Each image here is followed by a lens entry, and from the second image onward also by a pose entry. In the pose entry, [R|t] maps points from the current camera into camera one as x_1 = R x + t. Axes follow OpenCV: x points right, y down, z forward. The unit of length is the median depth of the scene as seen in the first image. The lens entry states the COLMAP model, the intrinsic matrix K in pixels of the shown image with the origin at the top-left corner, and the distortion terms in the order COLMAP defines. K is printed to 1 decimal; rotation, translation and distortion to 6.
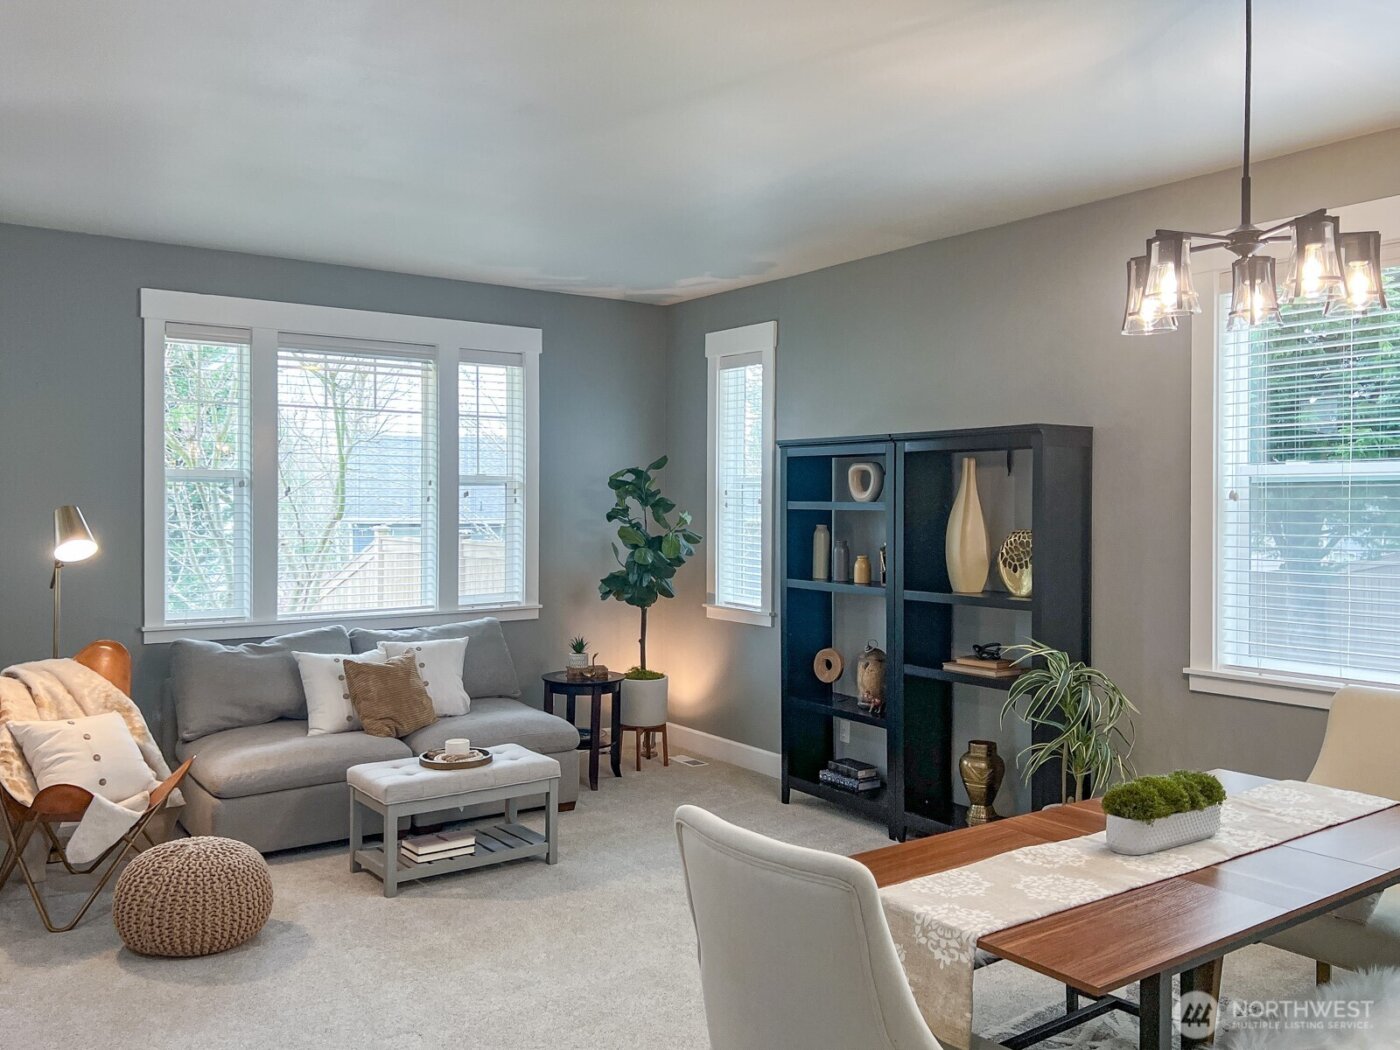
lens RADIAL K [[1144.1, 0, 655.2], [0, 1144.1, 503.2], [0, 0, 1]] dist [0.046143, -0.045178]
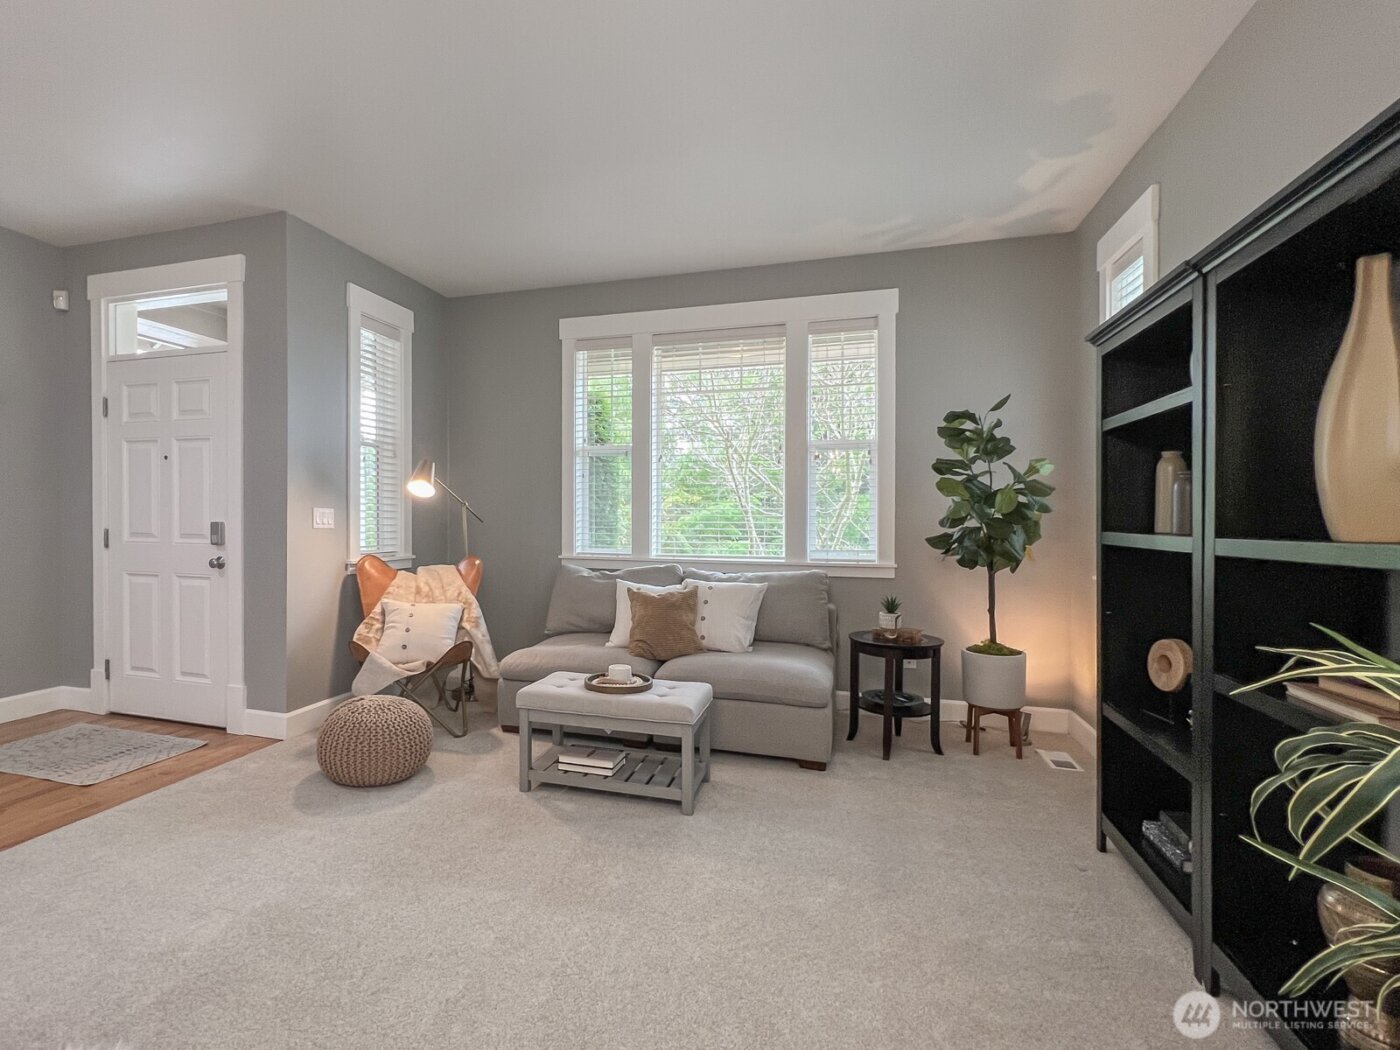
lens RADIAL K [[696.8, 0, 621.9], [0, 696.8, 521.2], [0, 0, 1]] dist [0.012779, -0.000560]
pose [[0.610928, 0.002431, -0.791682, 0.303931], [-0.007706, 0.999966, -0.002876, 0.070244], [0.791648, 0.007858, 0.610926, 0.559917]]
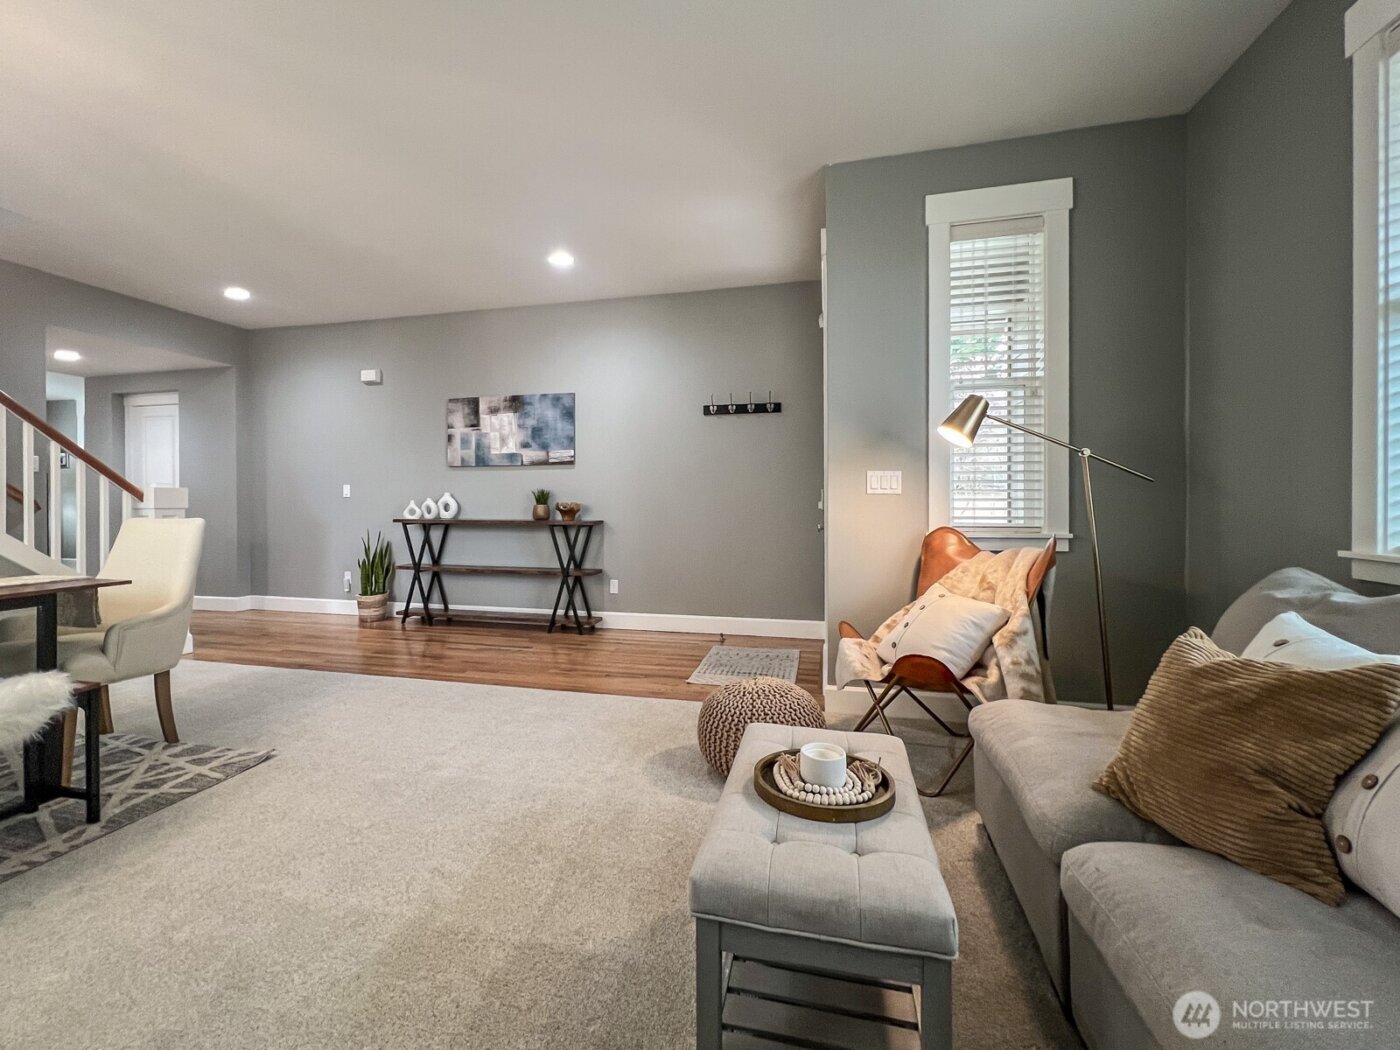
lens RADIAL K [[628.1, 0, 658.0], [0, 628.1, 503.0], [0, 0, 1]] dist [-0.001363, 0.001730]
pose [[-0.756611, -0.000912, -0.653864, 0.066893], [-0.004814, 0.999980, 0.004176, 0.085340], [0.653847, 0.006308, -0.756601, 1.067784]]
